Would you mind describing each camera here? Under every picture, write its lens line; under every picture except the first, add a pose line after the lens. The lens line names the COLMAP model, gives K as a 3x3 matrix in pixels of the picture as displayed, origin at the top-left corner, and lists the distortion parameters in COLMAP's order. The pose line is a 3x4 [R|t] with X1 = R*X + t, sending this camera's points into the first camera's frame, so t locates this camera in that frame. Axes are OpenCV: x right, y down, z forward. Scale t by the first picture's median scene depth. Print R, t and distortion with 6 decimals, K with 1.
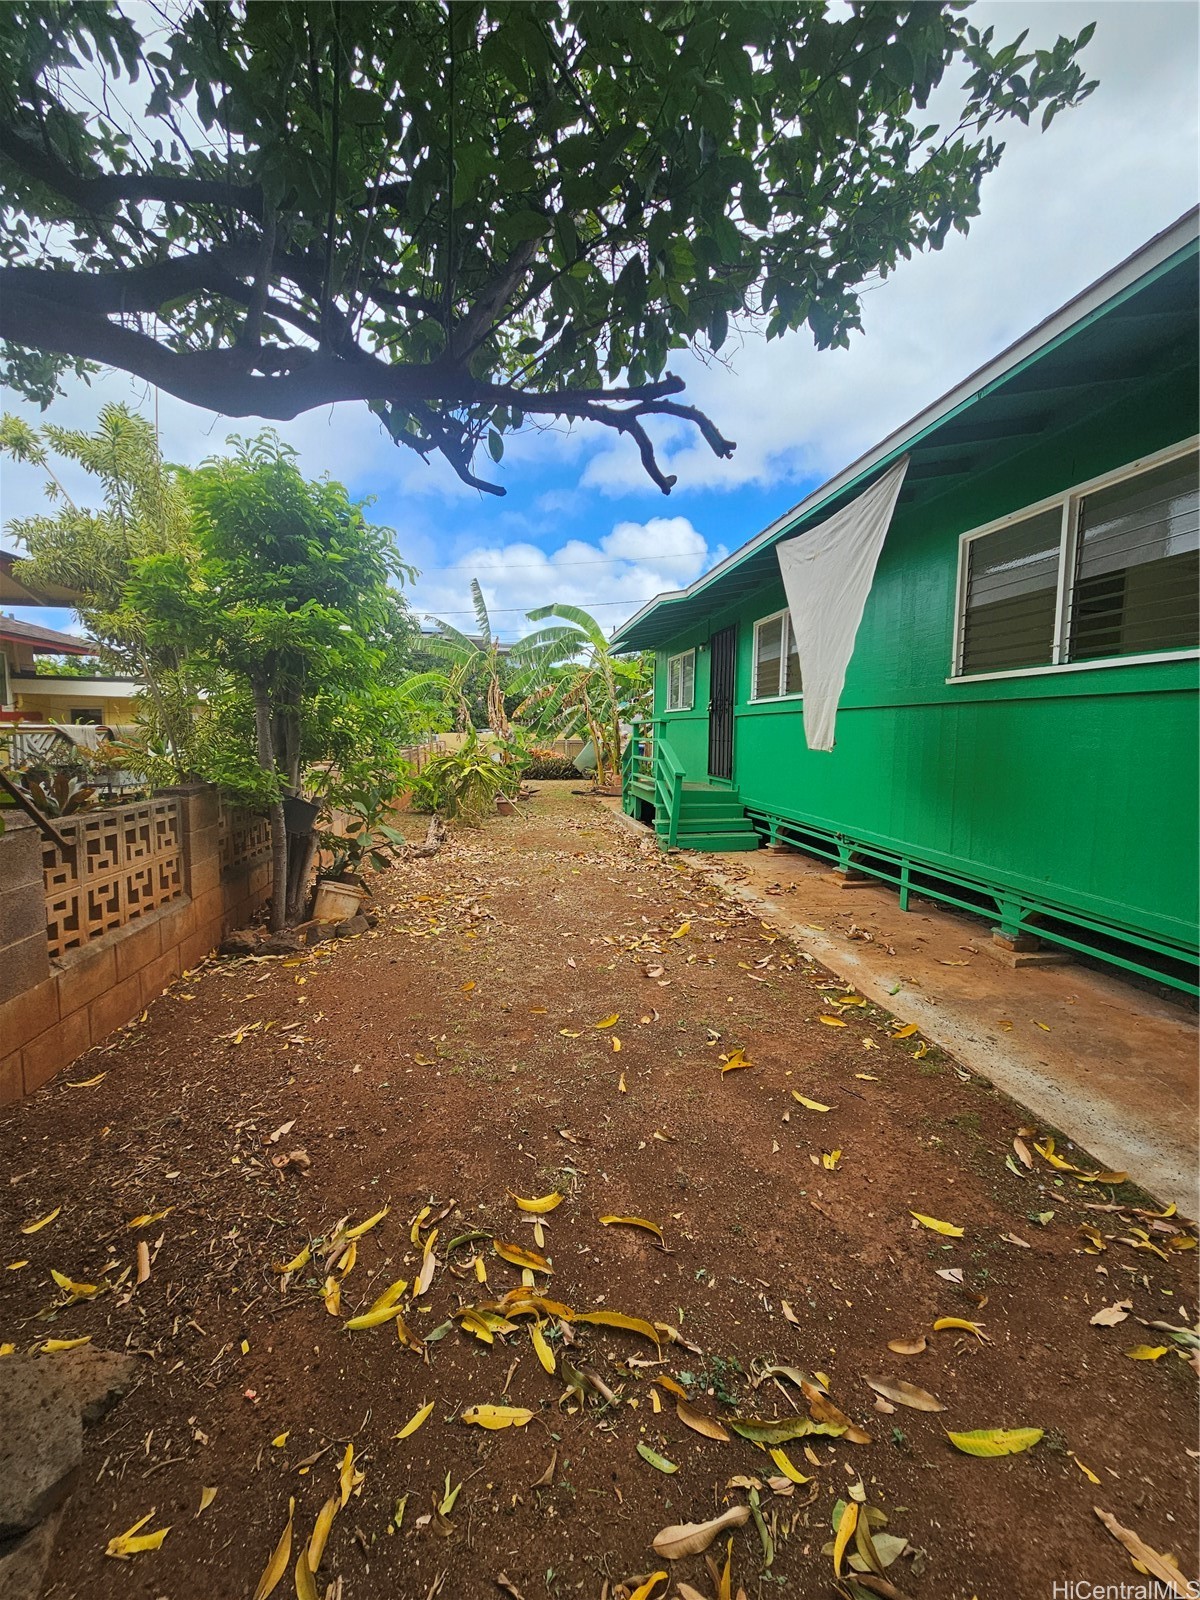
lens RADIAL K [[658.1, 0, 601.9], [0, 658.1, 796.7], [0, 0, 1]] dist [0.002927, -0.002015]
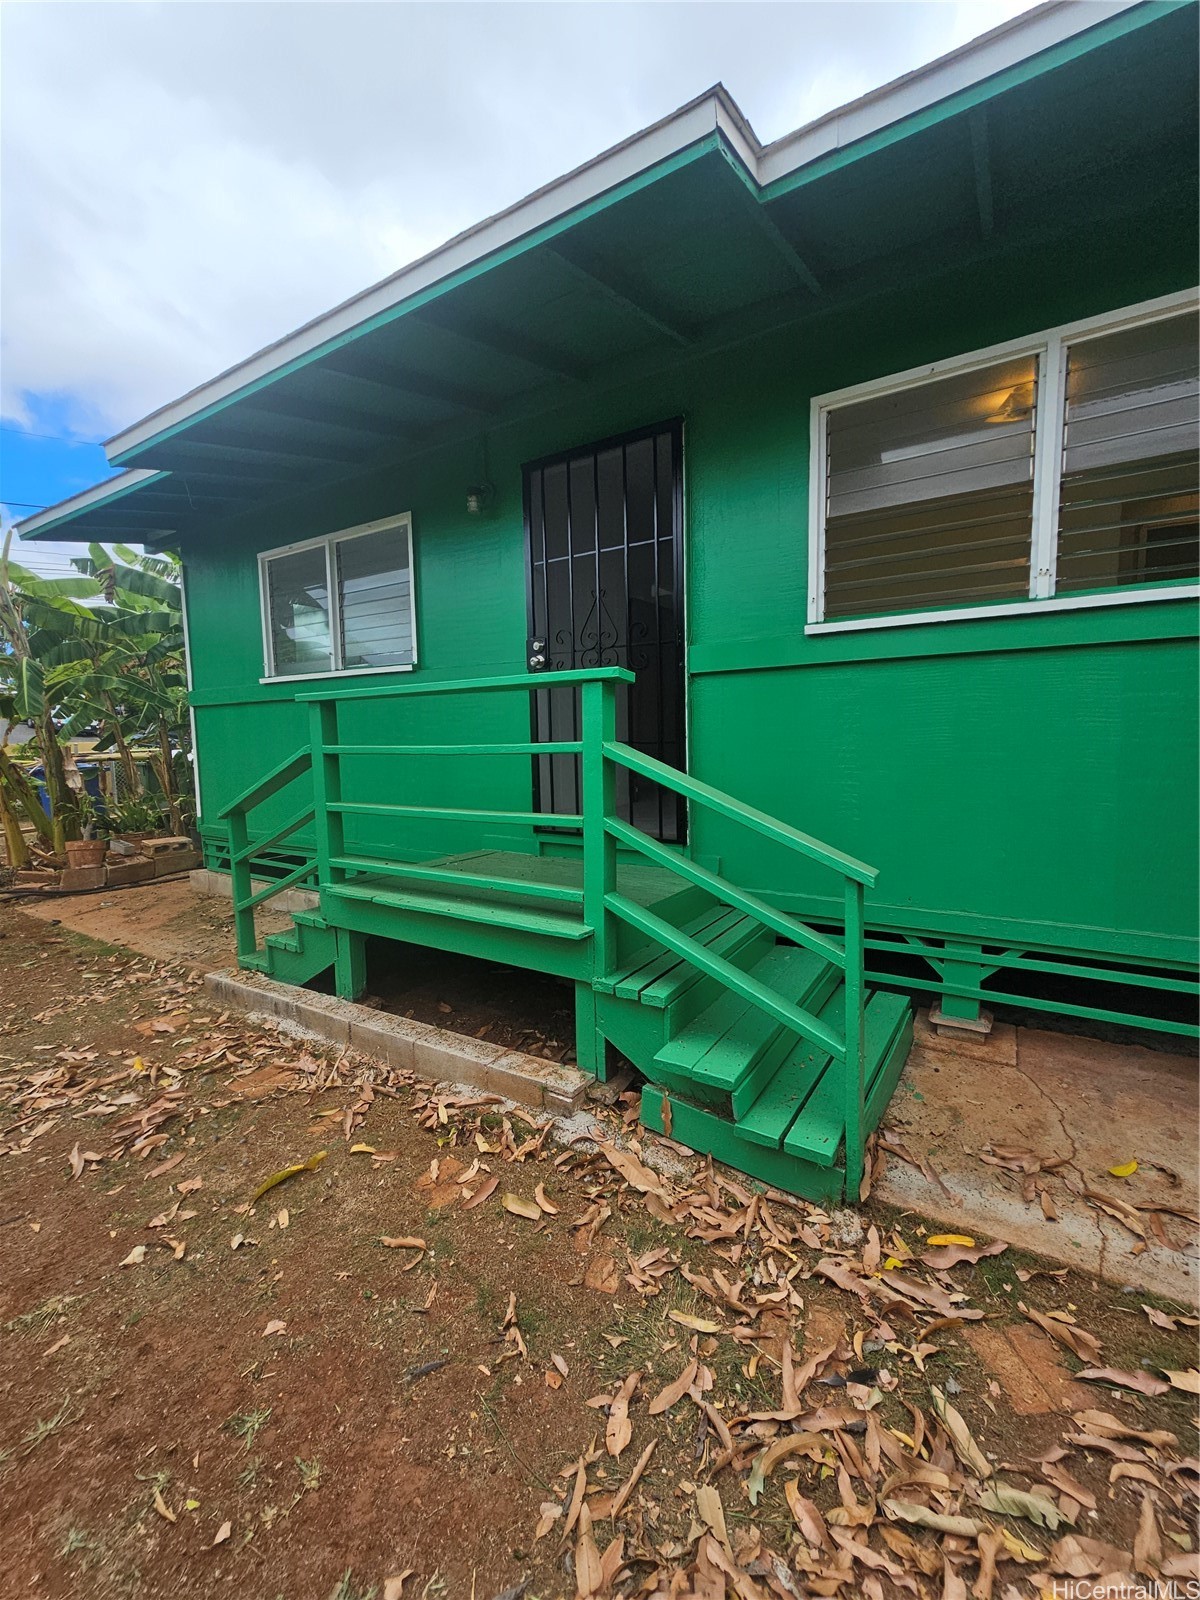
lens RADIAL K [[690.8, 0, 567.8], [0, 690.8, 775.7], [0, 0, 1]] dist [0.001787, 0.000167]
pose [[0.688203, -0.086949, 0.720289, -0.149306], [0.109921, 0.993828, 0.014945, -0.086473], [-0.717143, 0.068890, 0.693513, 0.858939]]
